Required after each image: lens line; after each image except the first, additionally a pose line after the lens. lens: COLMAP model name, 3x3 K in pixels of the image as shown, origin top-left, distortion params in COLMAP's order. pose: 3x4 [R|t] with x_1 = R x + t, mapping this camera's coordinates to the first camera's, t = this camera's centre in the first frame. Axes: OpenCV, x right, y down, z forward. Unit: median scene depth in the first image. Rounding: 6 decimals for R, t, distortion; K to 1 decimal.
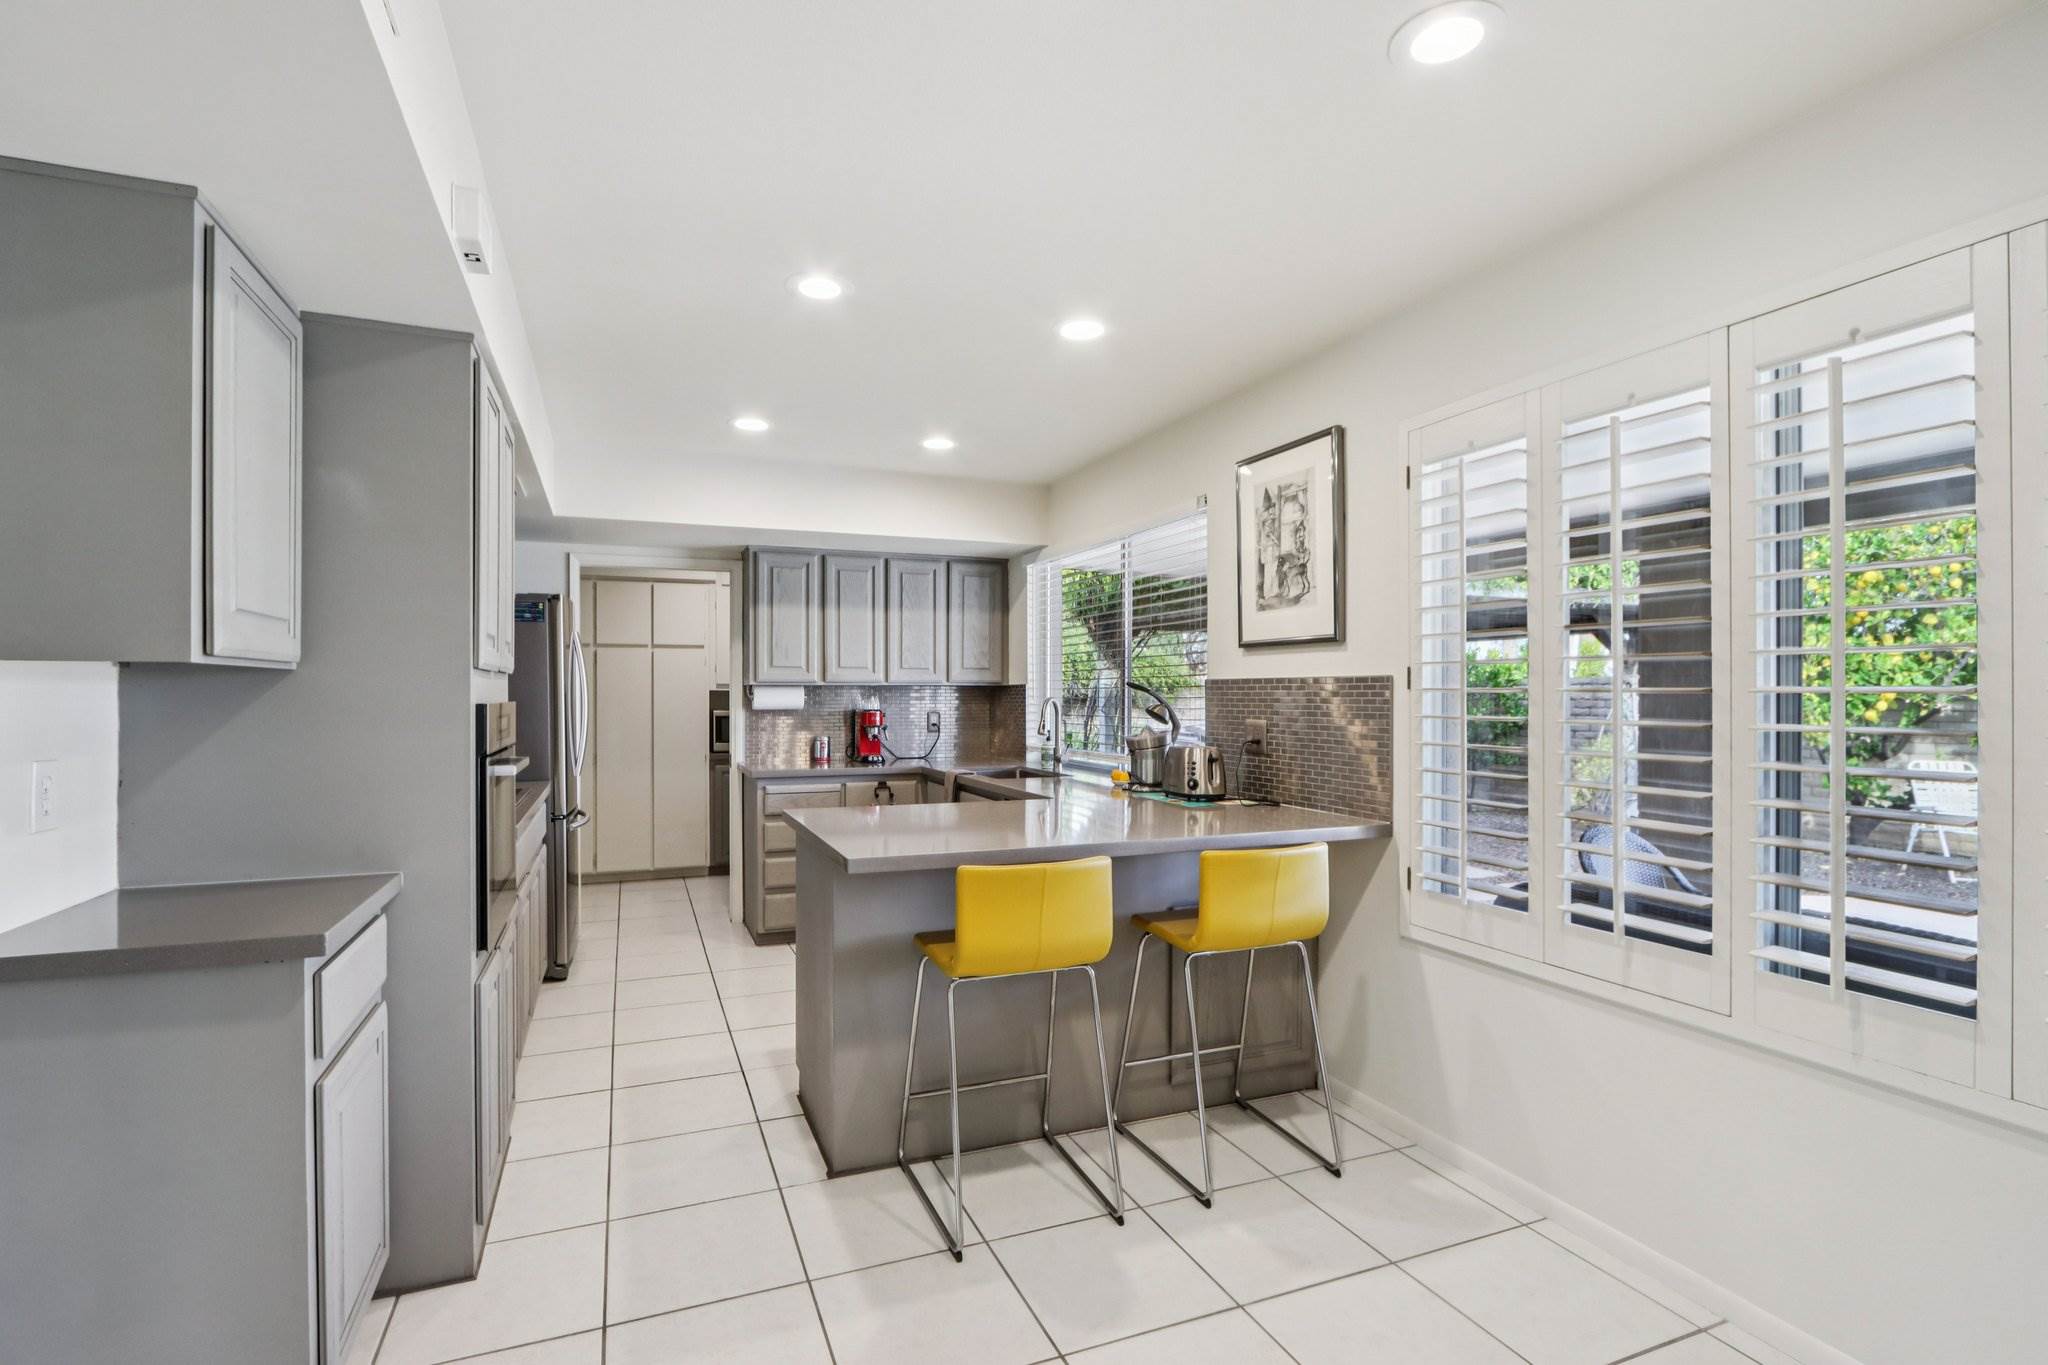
lens RADIAL K [[948.8, 0, 1018.6], [0, 948.8, 688.9], [0, 0, 1]] dist [-0.014733, 0.001420]
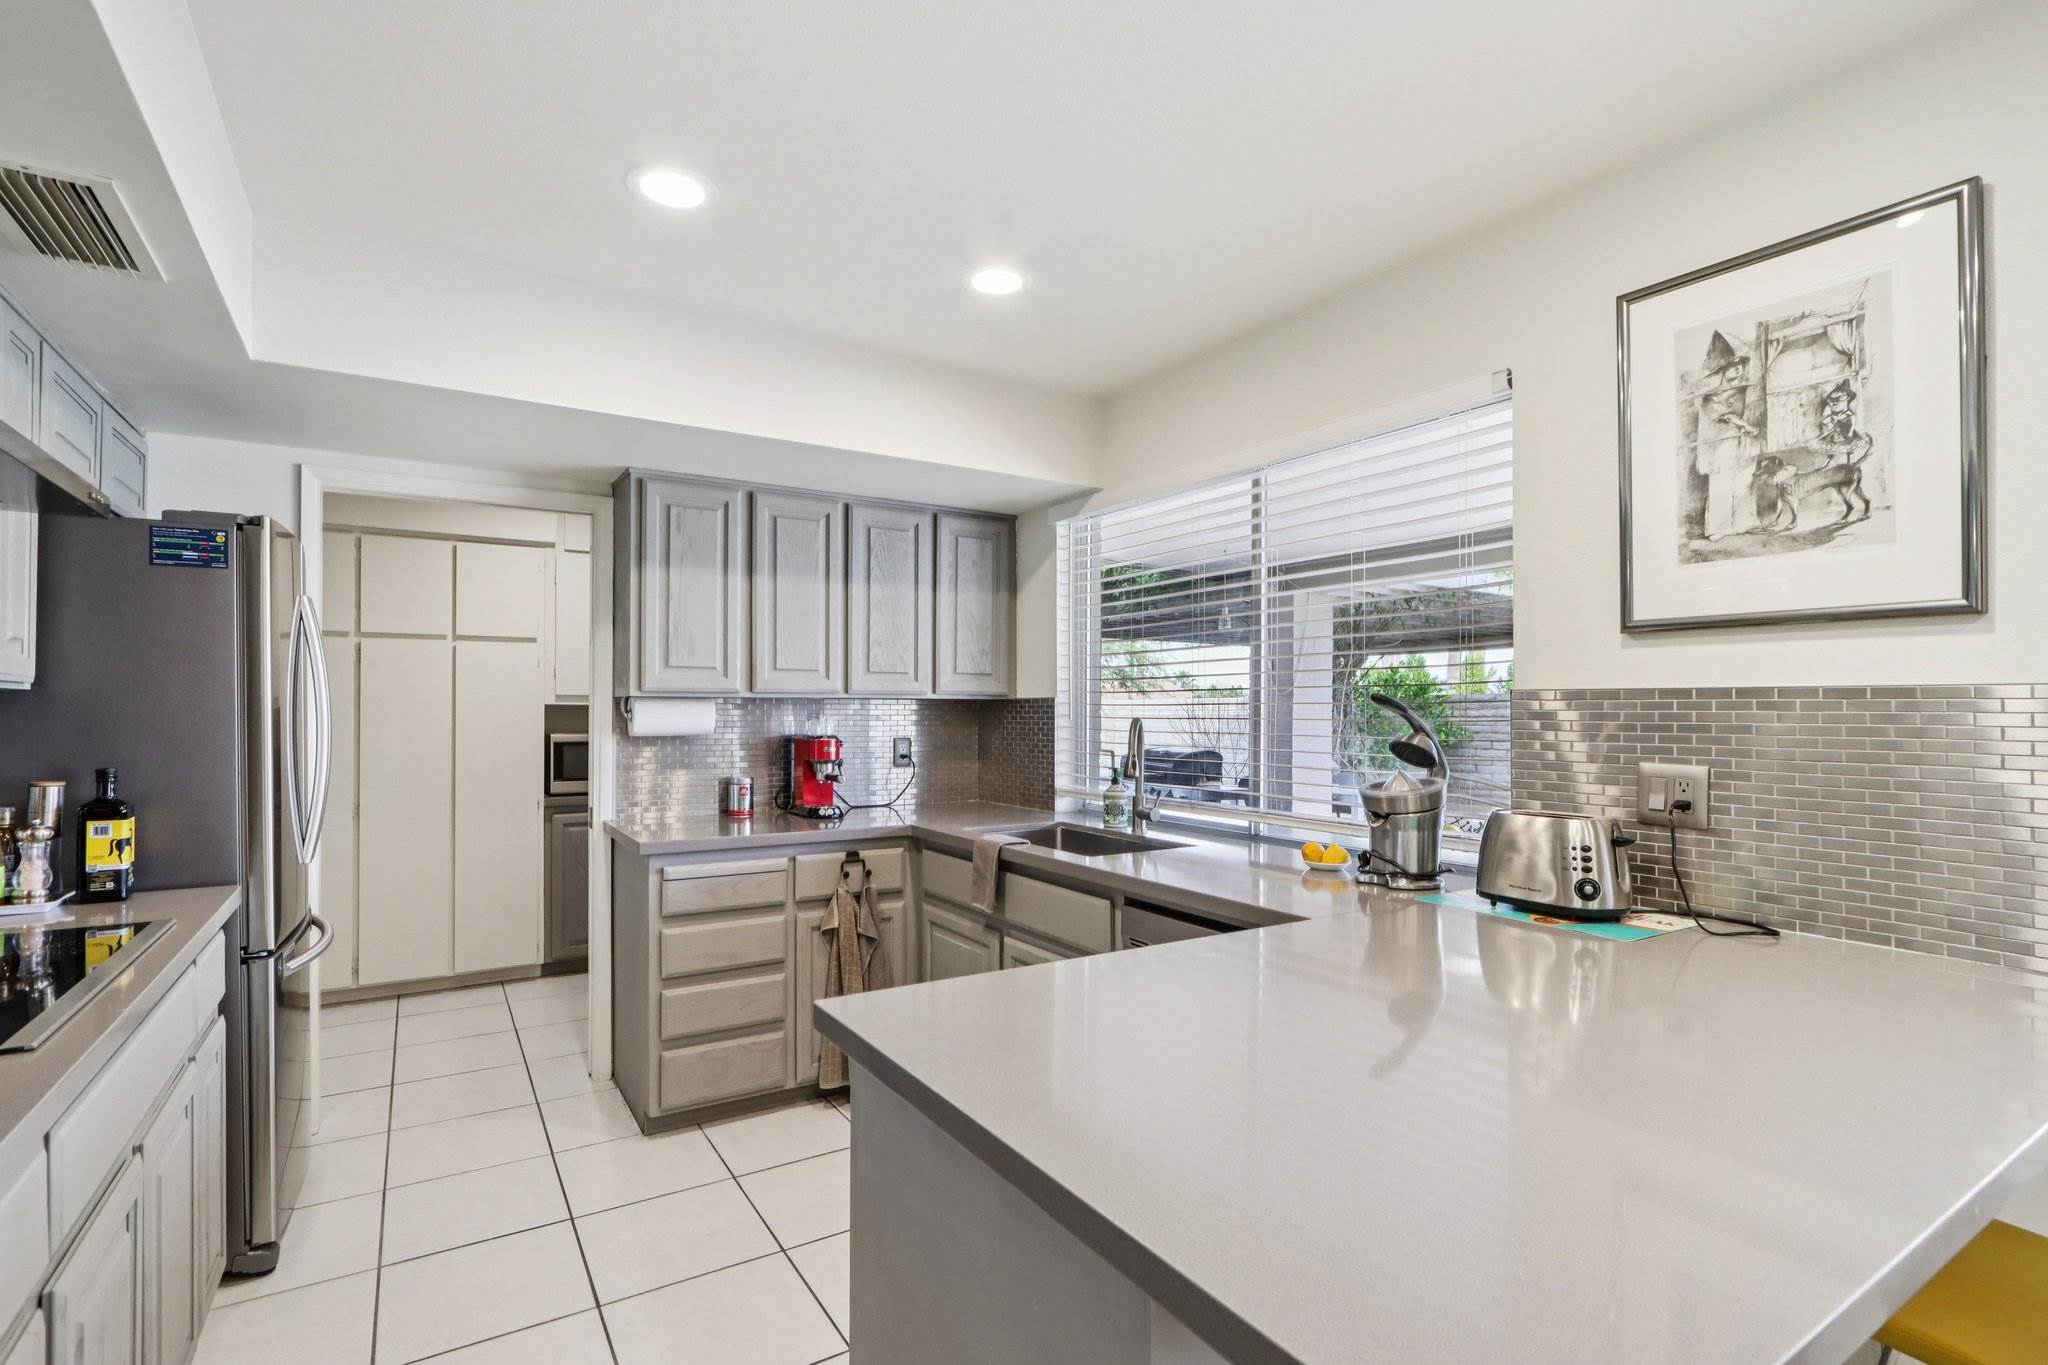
lens RADIAL K [[948.8, 0, 1020.1], [0, 948.8, 701.9], [0, 0, 1]] dist [-0.014733, 0.001420]
pose [[0.984770, 0.004865, 0.173795, -0.142756], [-0.004490, 0.999987, -0.002556, -0.000037], [-0.173806, 0.001737, 0.984778, 0.360136]]
